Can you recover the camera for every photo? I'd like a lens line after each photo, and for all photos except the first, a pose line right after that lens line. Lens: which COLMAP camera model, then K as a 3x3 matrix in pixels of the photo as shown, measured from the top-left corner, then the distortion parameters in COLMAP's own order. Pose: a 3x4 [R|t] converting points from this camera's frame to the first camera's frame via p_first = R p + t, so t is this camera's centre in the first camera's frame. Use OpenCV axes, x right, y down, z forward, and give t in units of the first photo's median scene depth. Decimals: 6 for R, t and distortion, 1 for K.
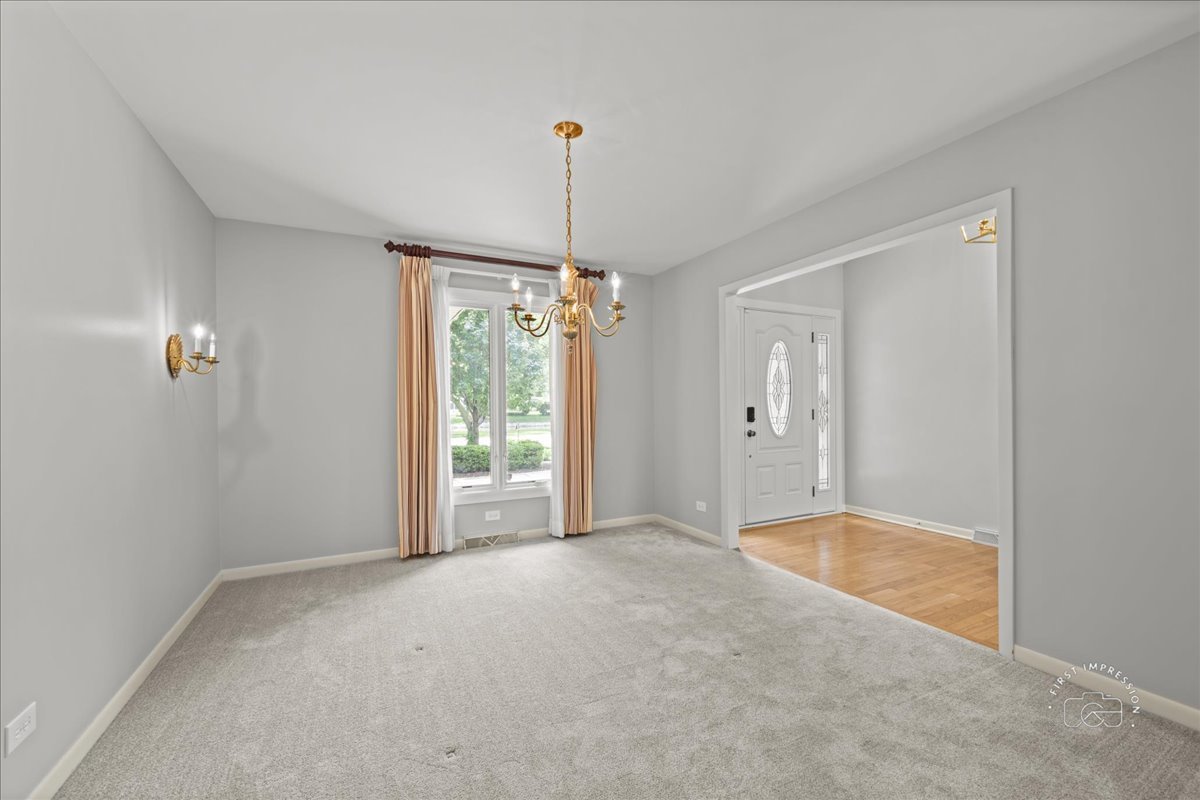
lens RADIAL K [[515.8, 0, 627.0], [0, 515.8, 402.5], [0, 0, 1]] dist [-0.023318, 0.000057]
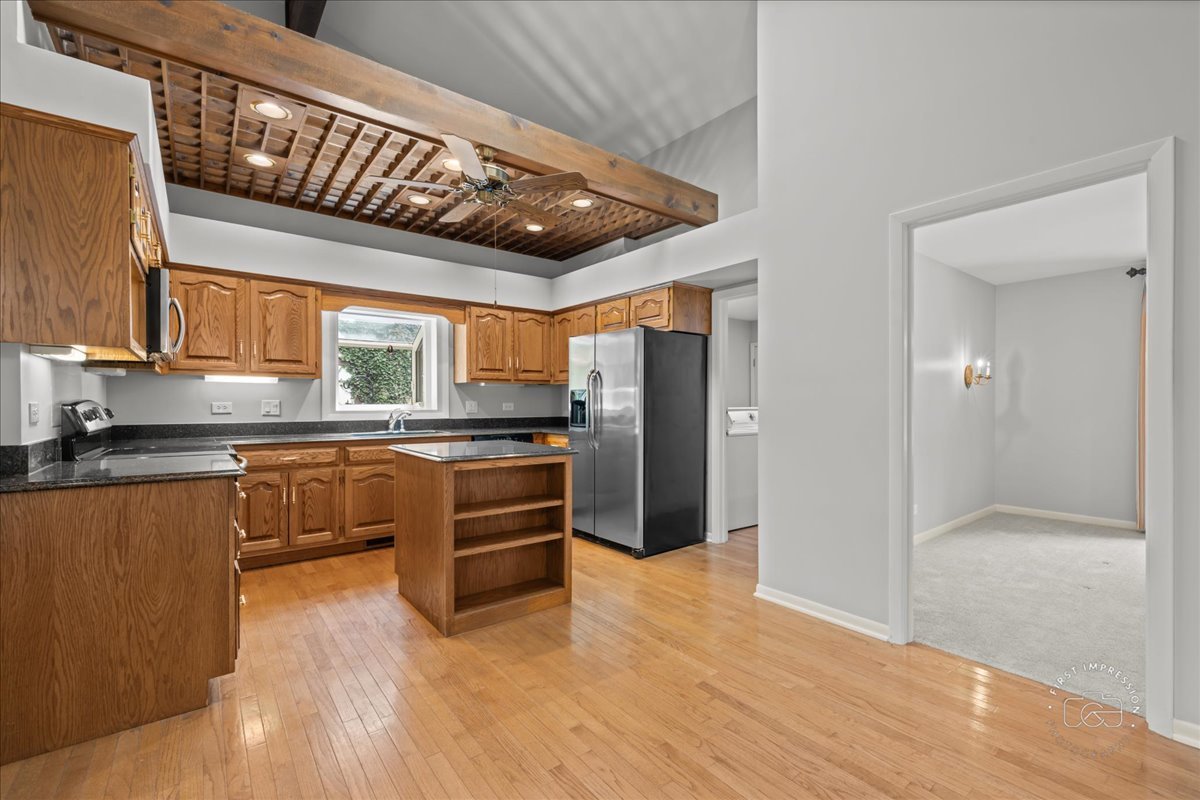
lens RADIAL K [[515.8, 0, 627.0], [0, 515.8, 402.5], [0, 0, 1]] dist [-0.023318, 0.000057]
pose [[0.220906, 0.012121, -0.975220, 0.599839], [-0.004429, 0.999925, 0.011425, -0.007402], [0.975285, 0.001795, 0.220943, -0.586355]]
